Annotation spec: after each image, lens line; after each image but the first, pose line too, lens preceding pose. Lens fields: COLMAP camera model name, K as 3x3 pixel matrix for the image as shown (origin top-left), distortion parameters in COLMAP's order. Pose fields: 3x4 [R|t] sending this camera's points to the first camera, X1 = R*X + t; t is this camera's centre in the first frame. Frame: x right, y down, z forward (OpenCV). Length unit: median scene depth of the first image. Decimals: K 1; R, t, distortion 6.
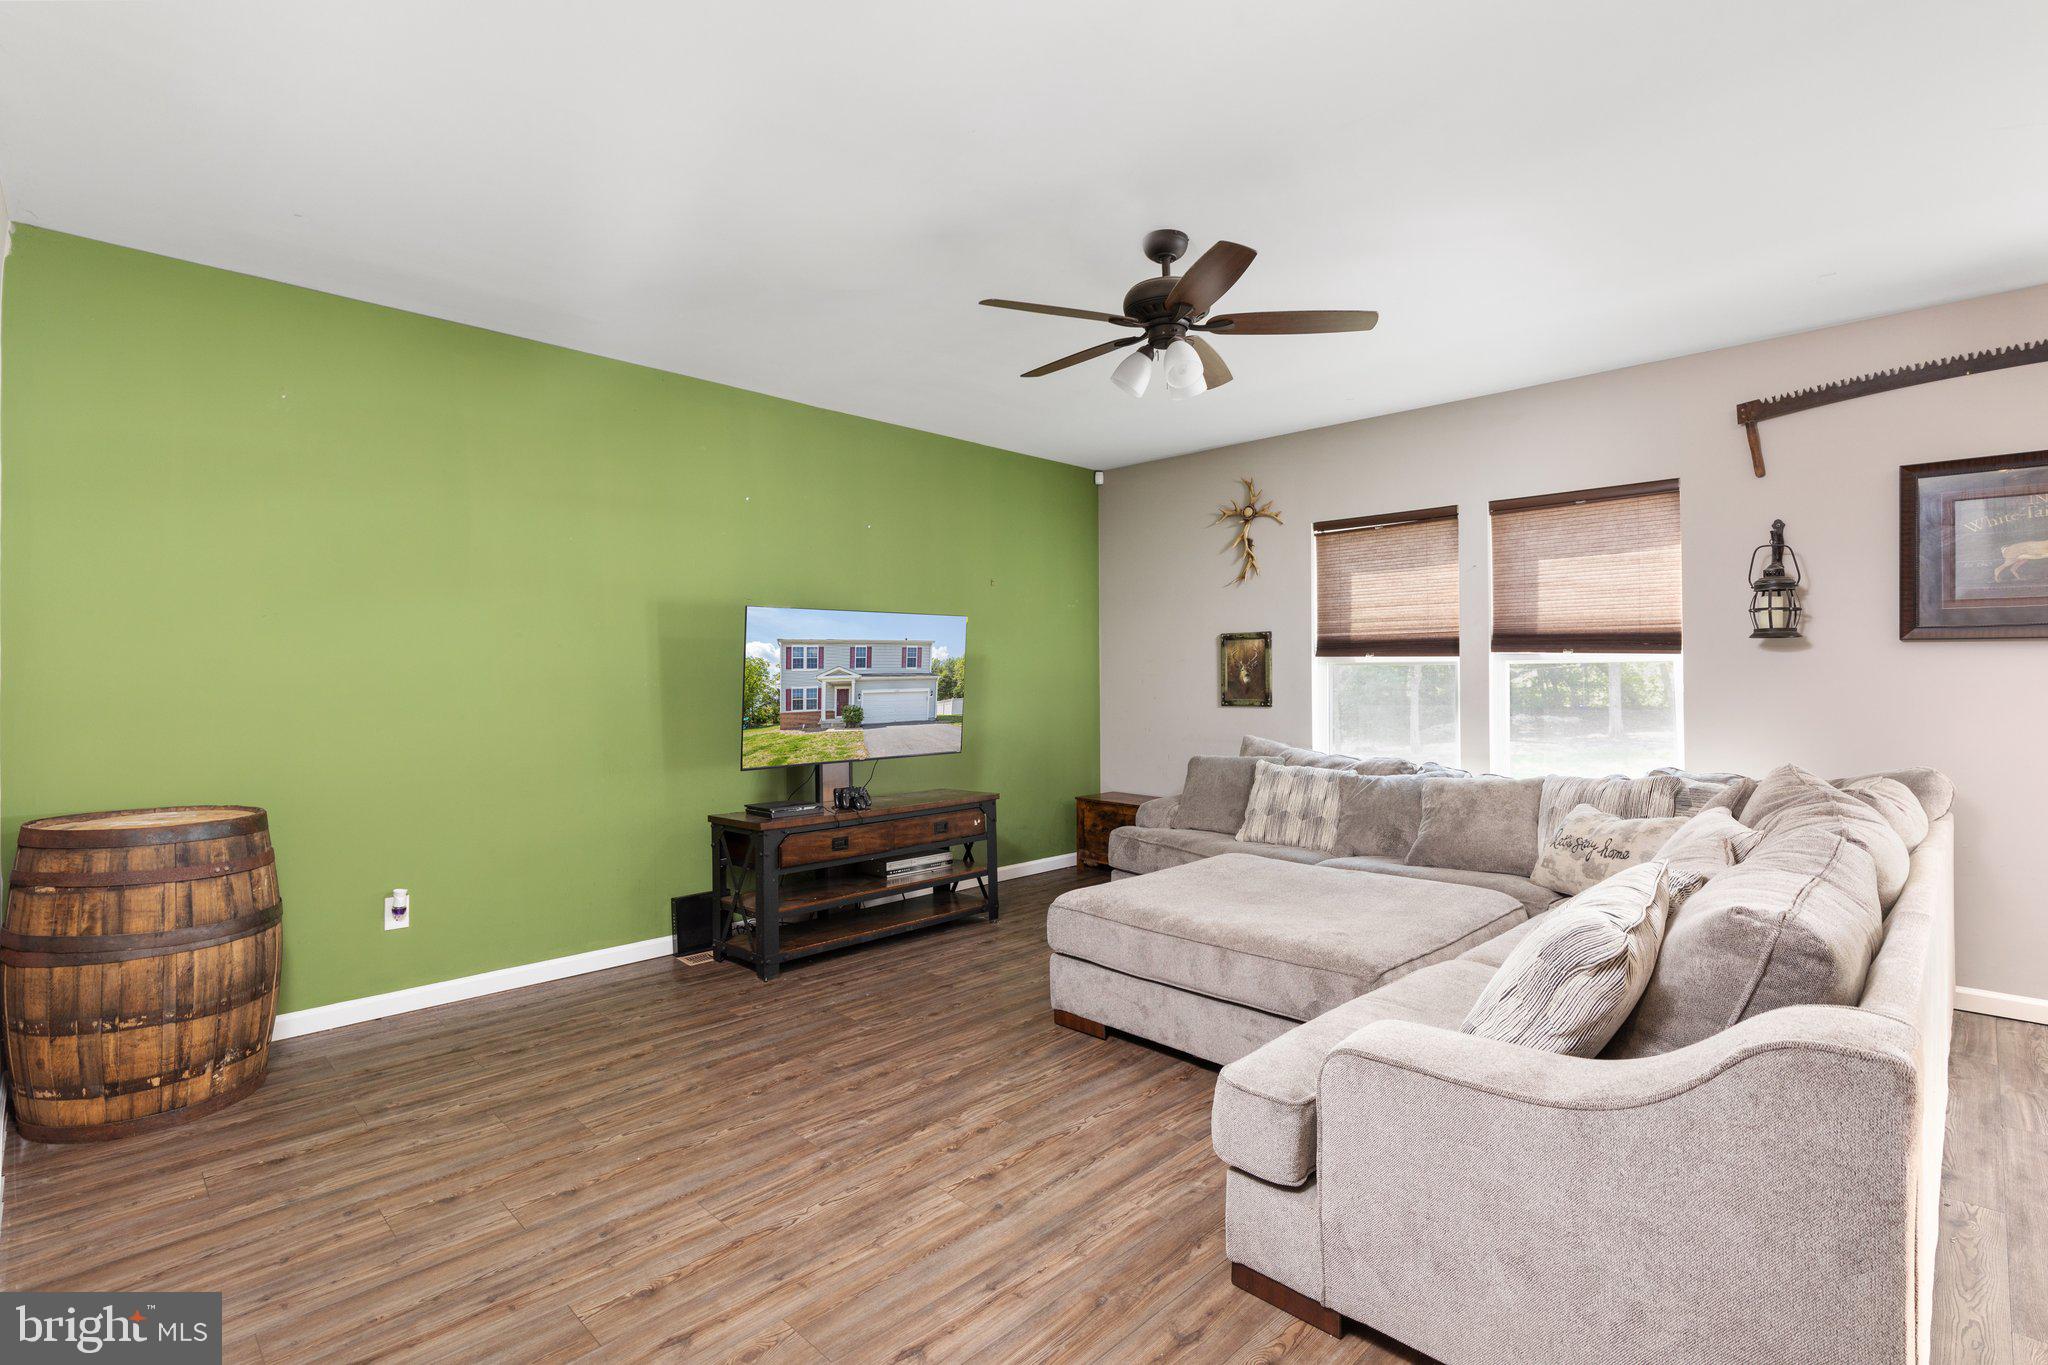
lens RADIAL K [[975.4, 0, 1020.7], [0, 975.4, 687.6], [0, 0, 1]] dist [-0.001860, 0.000180]
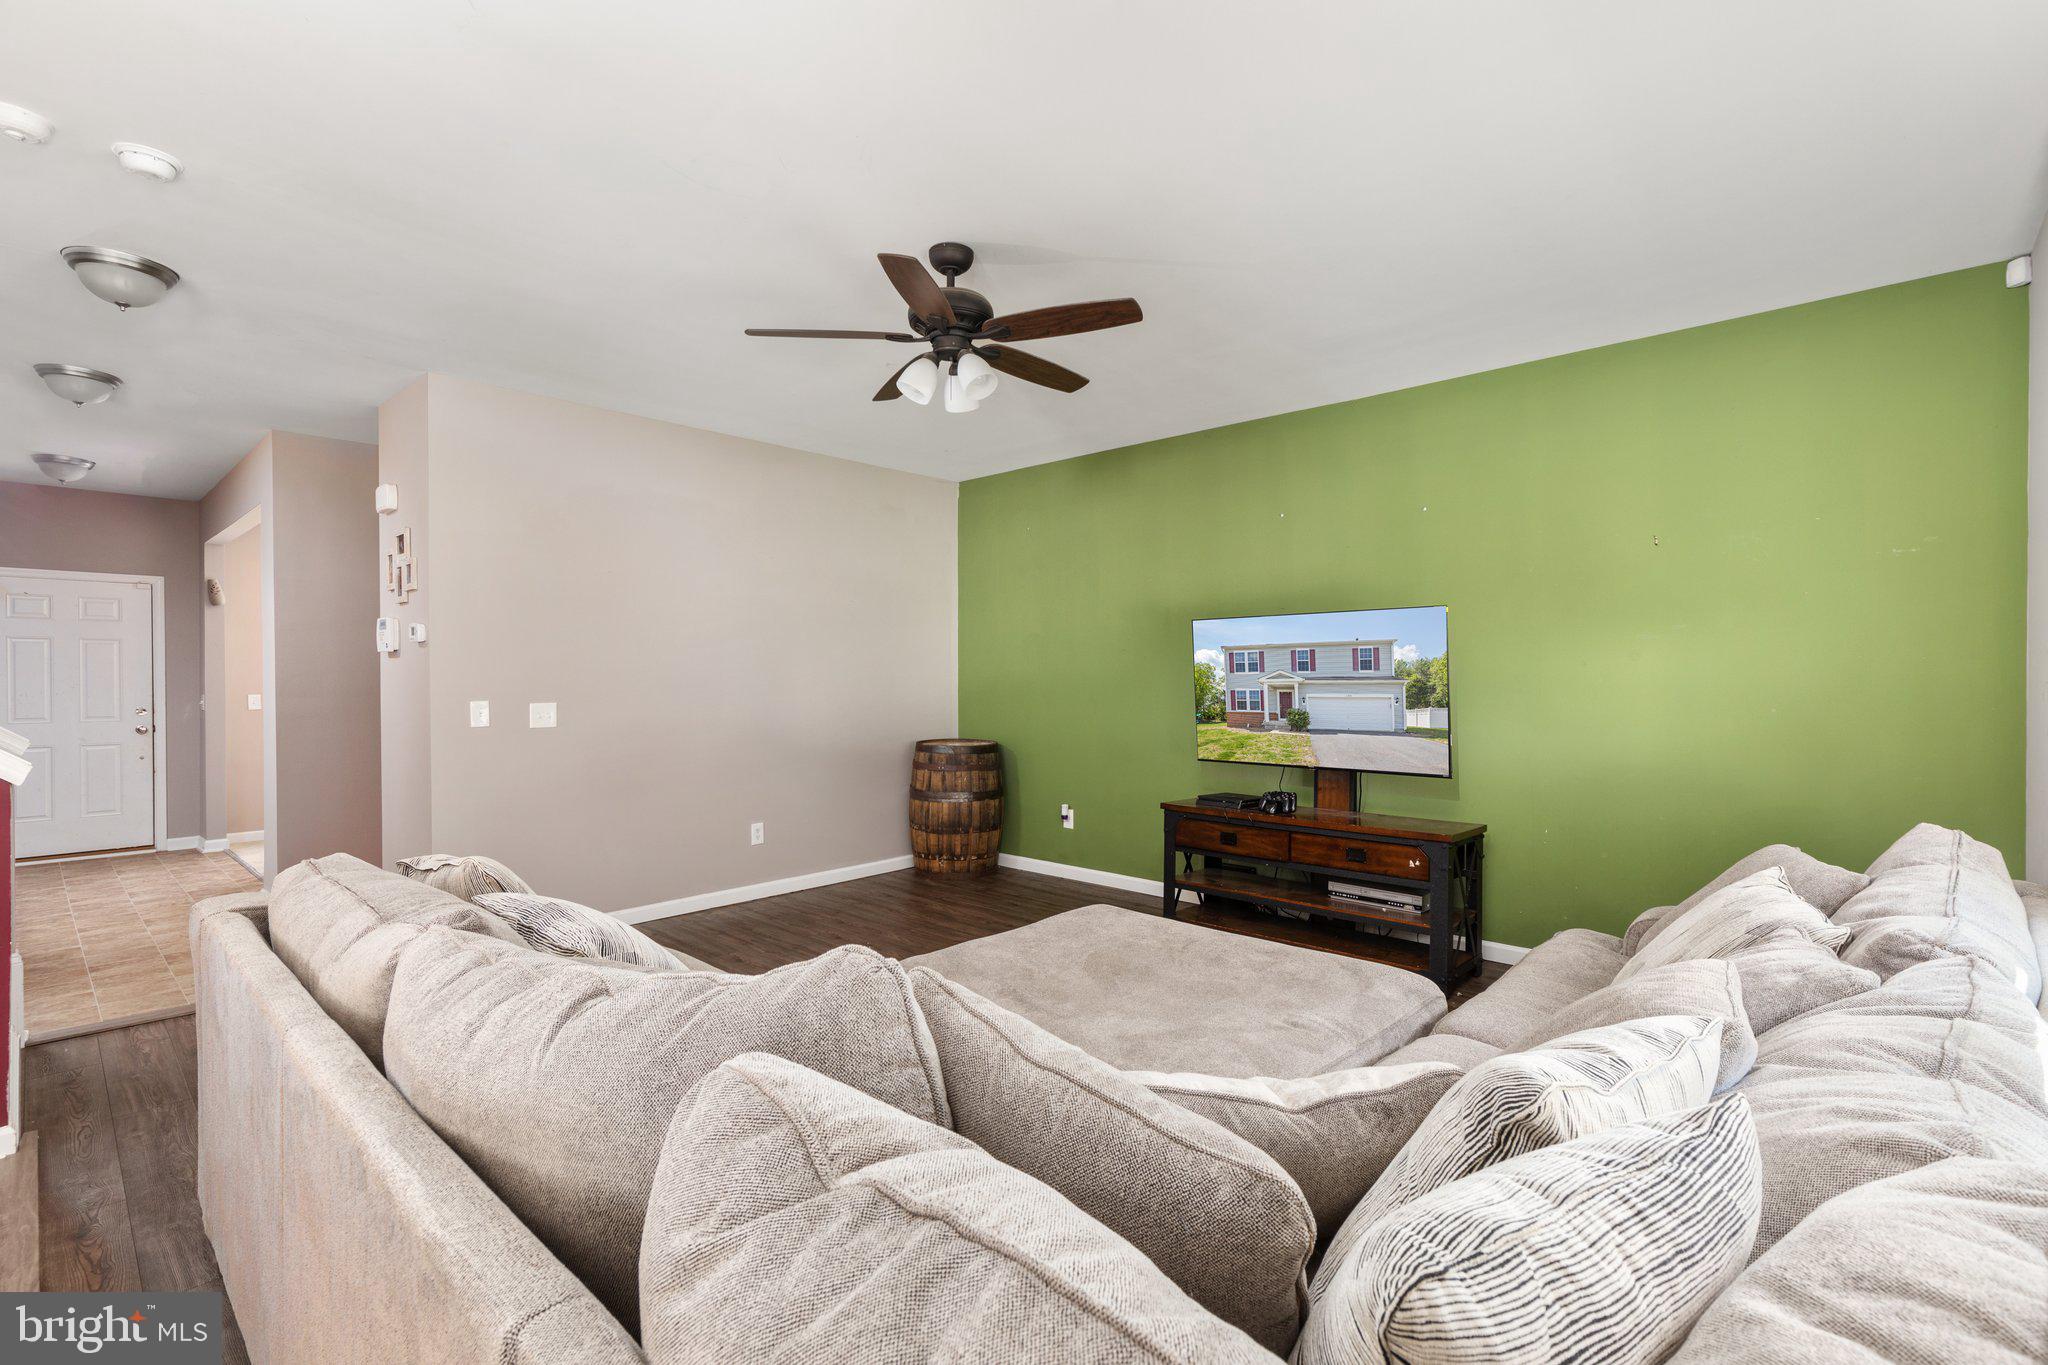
lens RADIAL K [[922.9, 0, 1004.4], [0, 922.9, 681.0], [0, 0, 1]] dist [0.014306, -0.000112]
pose [[0.030959, 0.011359, -0.999456, 0.790738], [-0.012051, 0.999867, 0.010990, -0.017649], [0.999448, 0.011704, 0.031092, 0.701778]]
